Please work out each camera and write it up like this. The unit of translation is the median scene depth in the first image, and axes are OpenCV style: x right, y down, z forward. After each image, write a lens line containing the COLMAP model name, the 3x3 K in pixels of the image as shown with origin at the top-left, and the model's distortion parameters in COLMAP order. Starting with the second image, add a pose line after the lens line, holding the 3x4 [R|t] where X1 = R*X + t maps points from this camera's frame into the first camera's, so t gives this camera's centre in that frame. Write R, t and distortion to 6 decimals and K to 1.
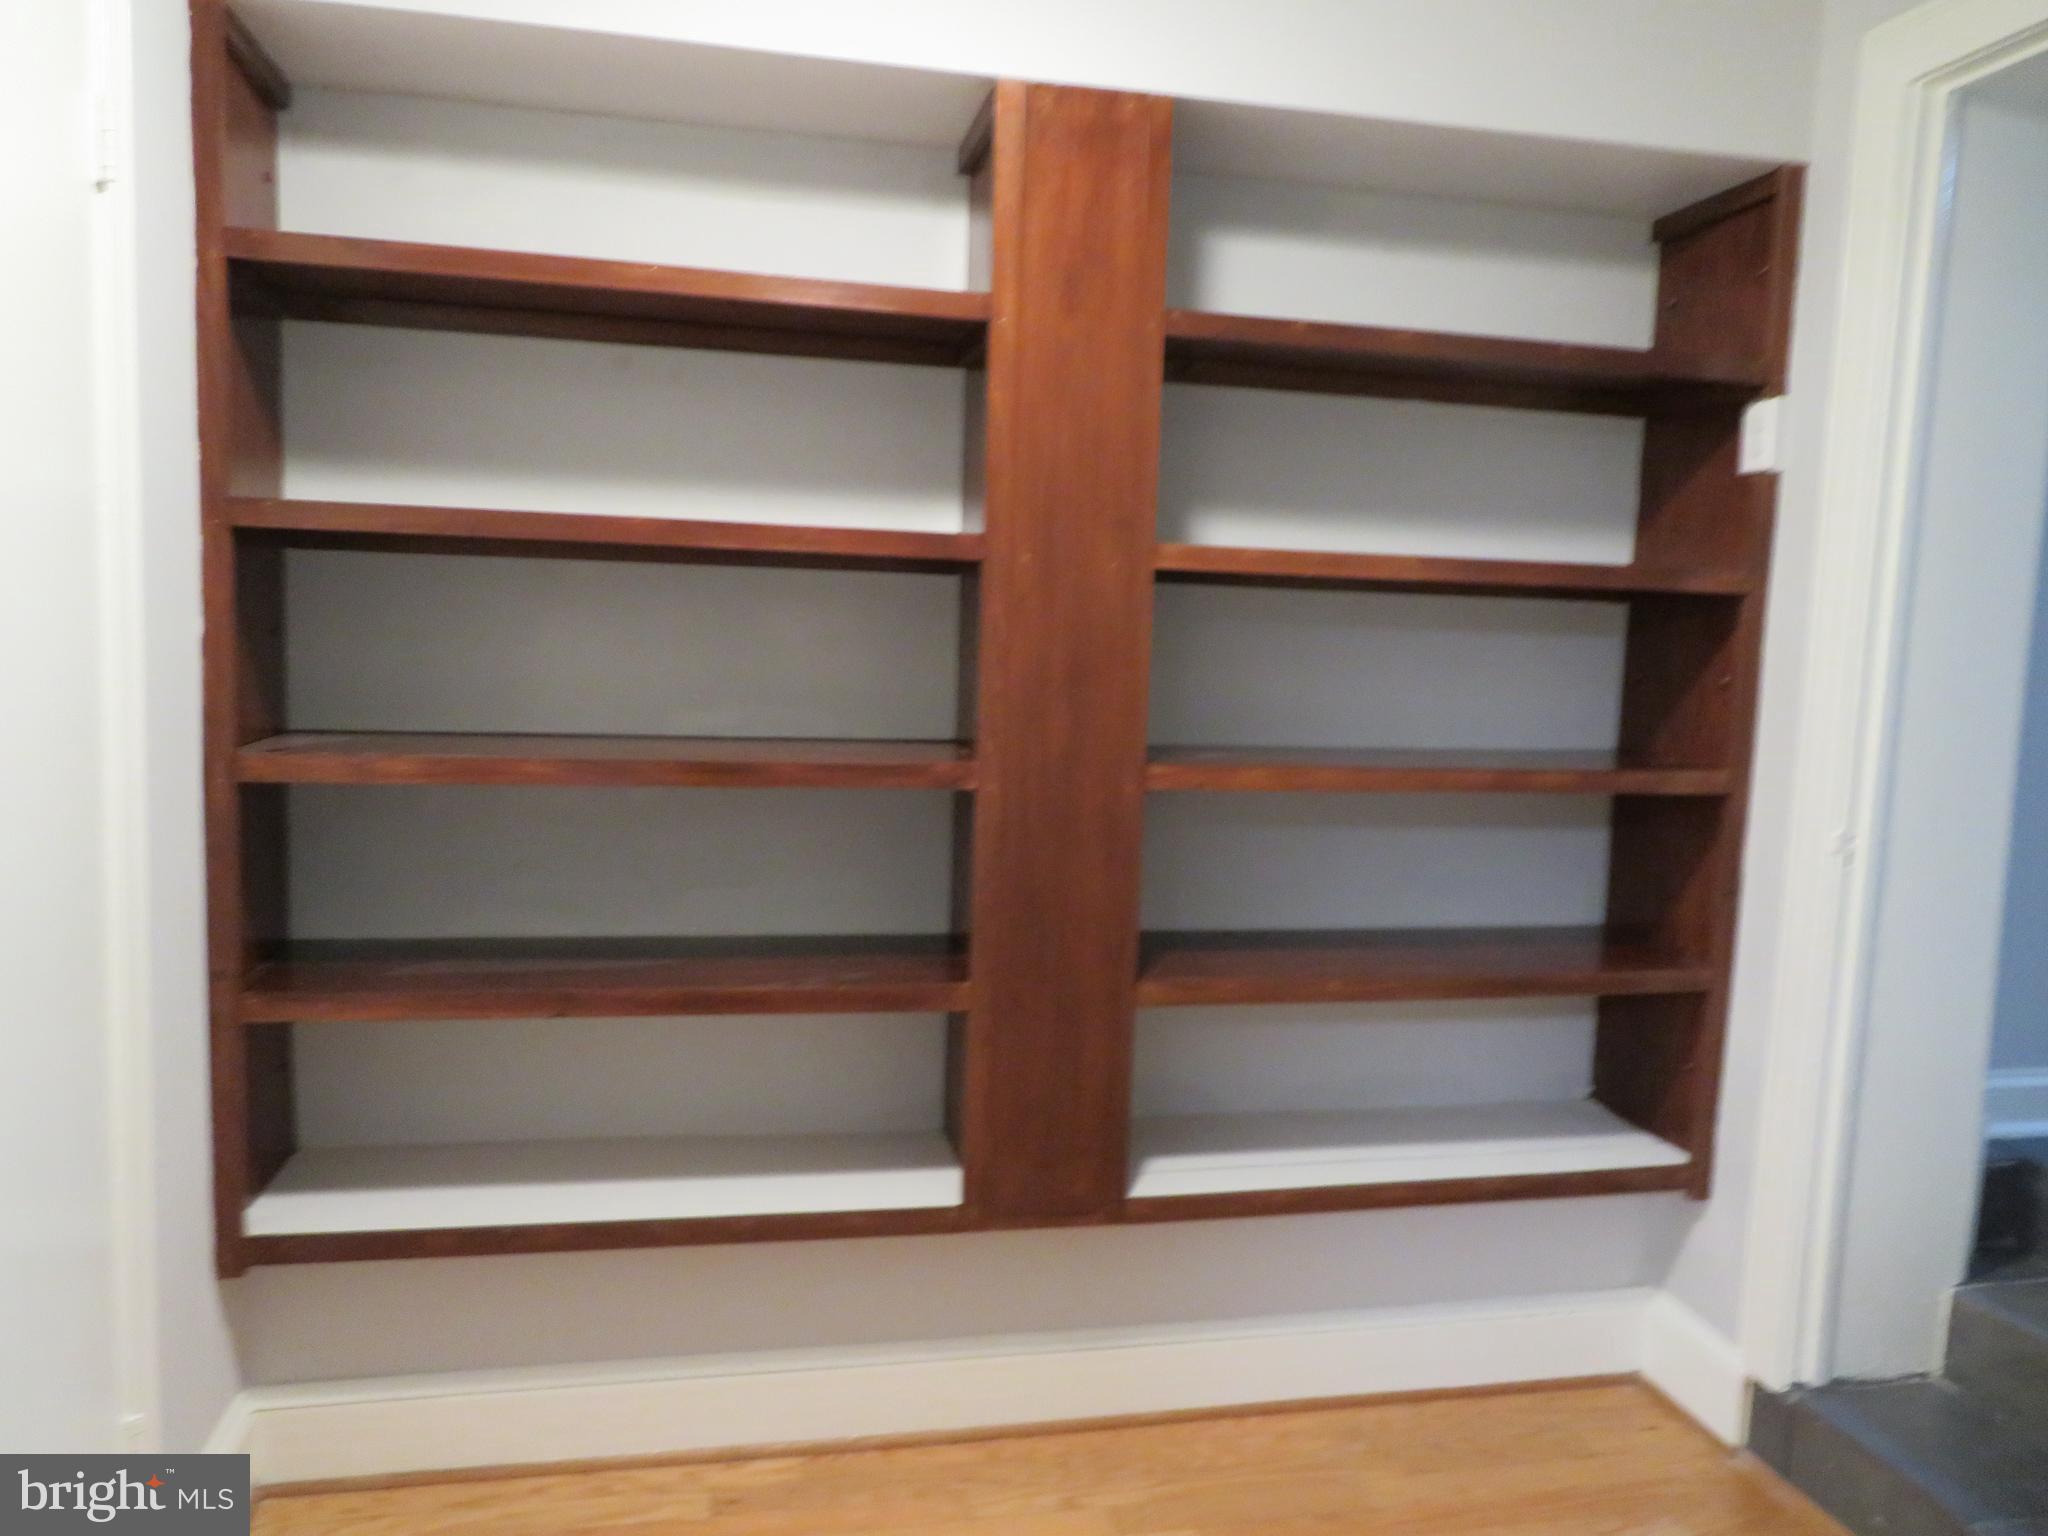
lens RADIAL K [[1464.0, 0, 1032.3], [0, 1464.0, 773.5], [0, 0, 1]] dist [-0.023015, 0.015529]
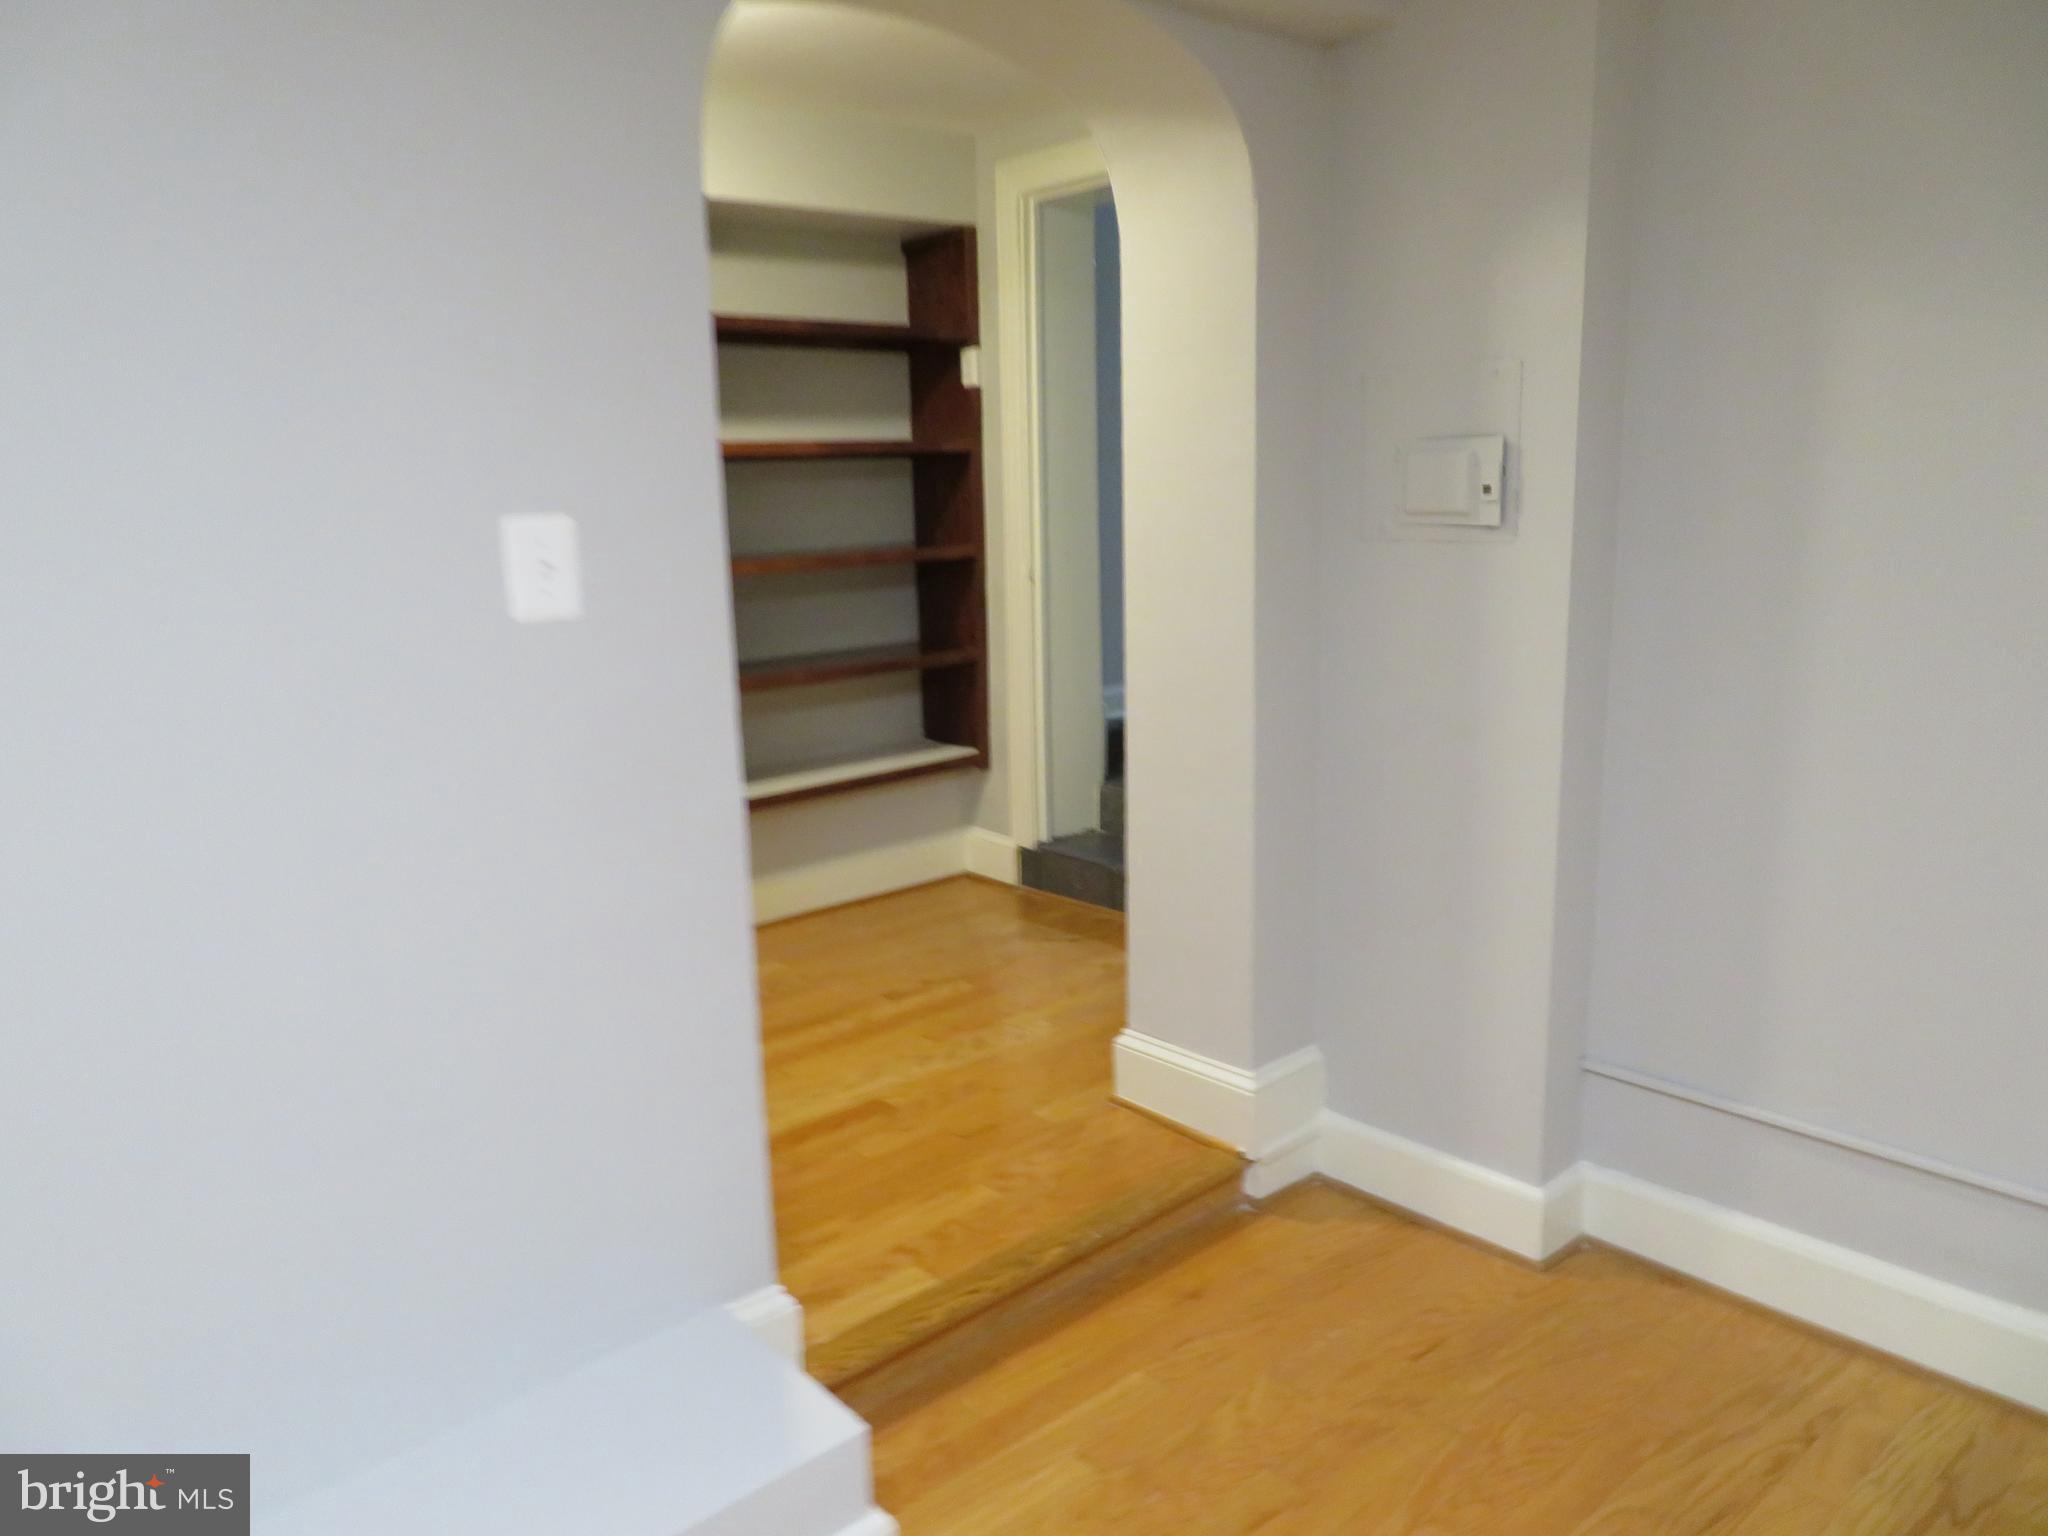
lens RADIAL K [[1464.0, 0, 1012.5], [0, 1464.0, 777.7], [0, 0, 1]] dist [-0.023015, 0.015529]
pose [[0.873800, -0.159065, 0.459534, -0.424287], [0.108529, 0.984944, 0.134564, 0.048454], [-0.474019, -0.067710, 0.877907, -0.759099]]
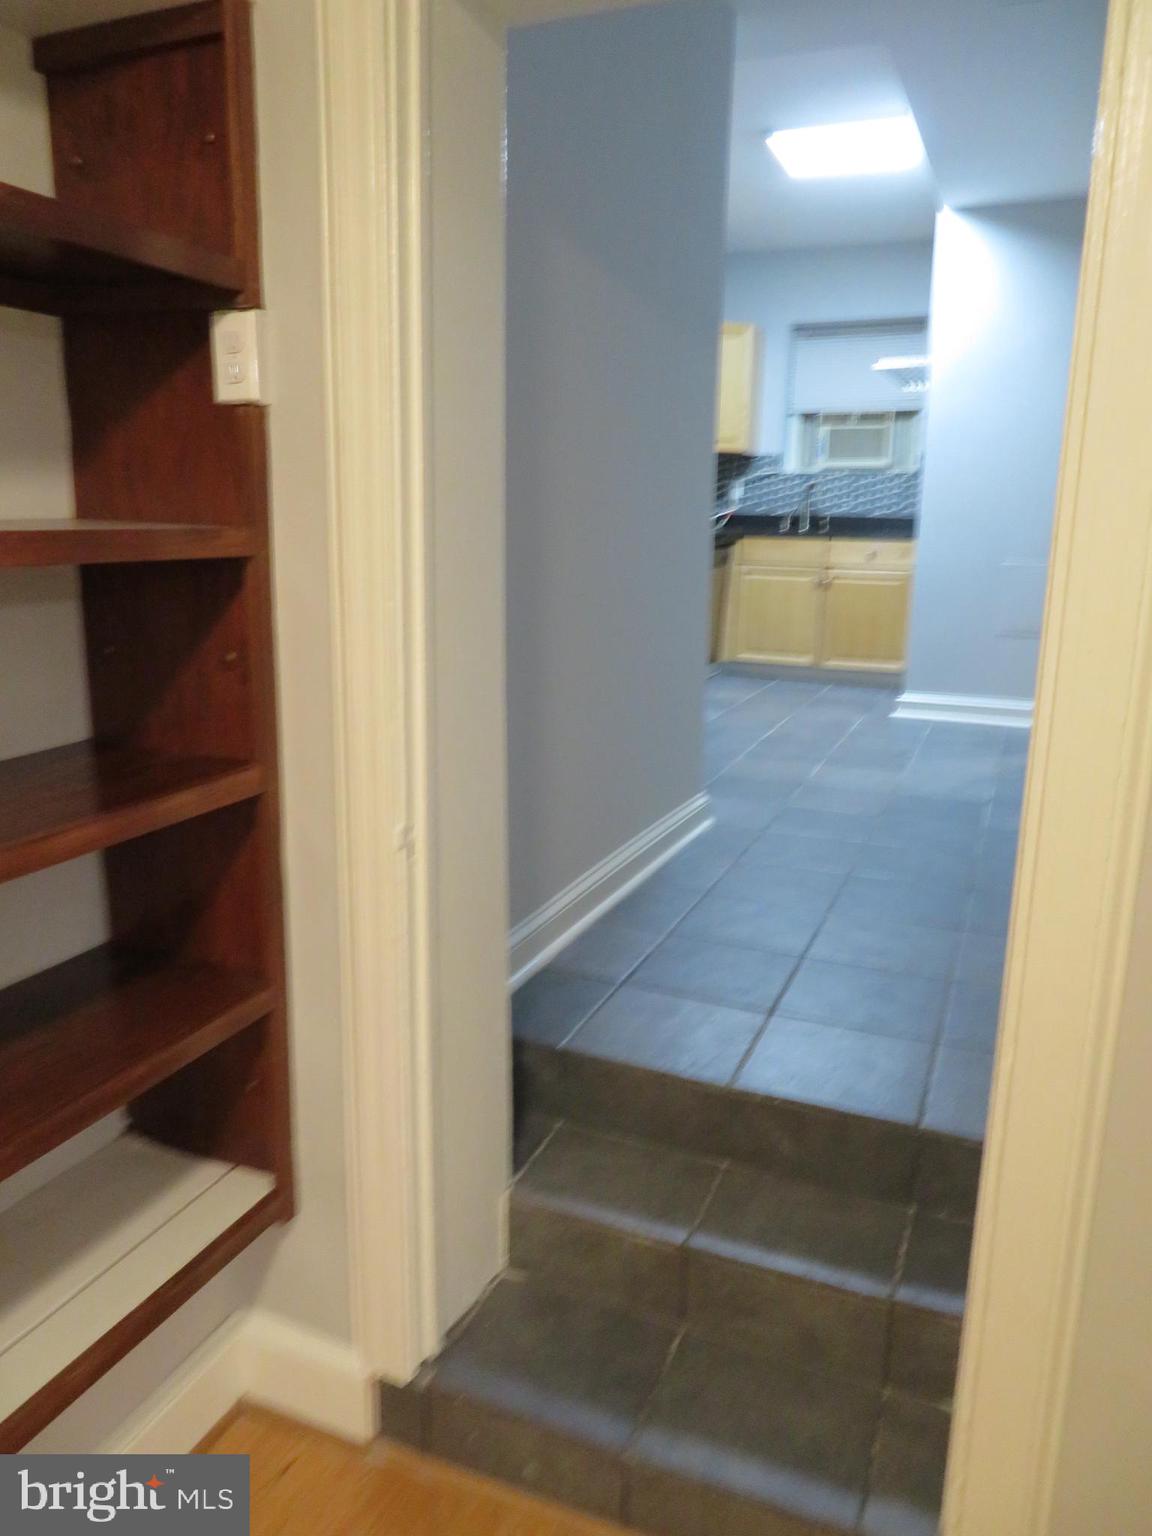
lens RADIAL K [[1098.0, 0, 566.7], [0, 1098.0, 764.1], [0, 0, 1]] dist [-0.023015, 0.015529]
pose [[0.586509, -0.209216, 0.782455, 0.083460], [0.092712, 0.977054, 0.191754, -0.109864], [-0.804619, -0.039923, 0.592448, 0.480179]]
